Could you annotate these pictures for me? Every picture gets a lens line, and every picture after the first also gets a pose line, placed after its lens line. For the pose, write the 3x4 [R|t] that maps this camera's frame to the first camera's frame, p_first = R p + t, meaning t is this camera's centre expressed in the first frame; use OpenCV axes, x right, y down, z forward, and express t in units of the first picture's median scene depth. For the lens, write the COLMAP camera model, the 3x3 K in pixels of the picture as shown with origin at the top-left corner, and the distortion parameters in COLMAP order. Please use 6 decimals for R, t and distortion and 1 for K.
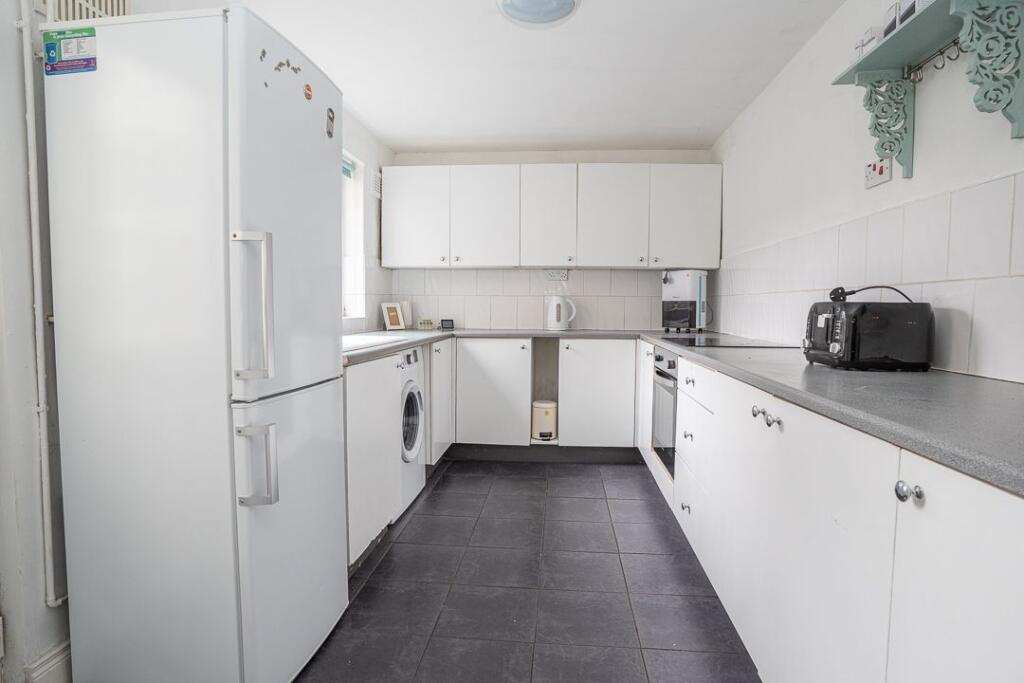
lens RADIAL K [[544.2, 0, 510.1], [0, 544.2, 341.4], [0, 0, 1]] dist [-0.047906, 0.016224]
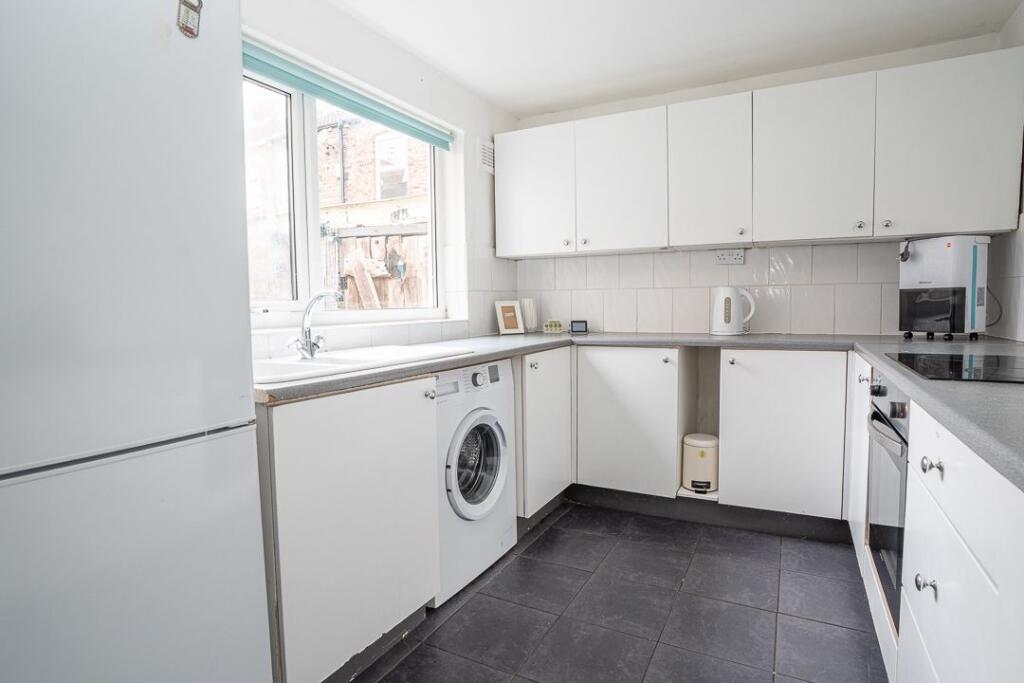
lens RADIAL K [[544.2, 0, 505.8], [0, 544.2, 343.9], [0, 0, 1]] dist [-0.047906, 0.016224]
pose [[0.922700, 0.007539, -0.385445, 0.100984], [-0.002824, 0.999914, 0.012798, -0.018549], [0.385508, -0.010720, 0.922642, 0.261852]]
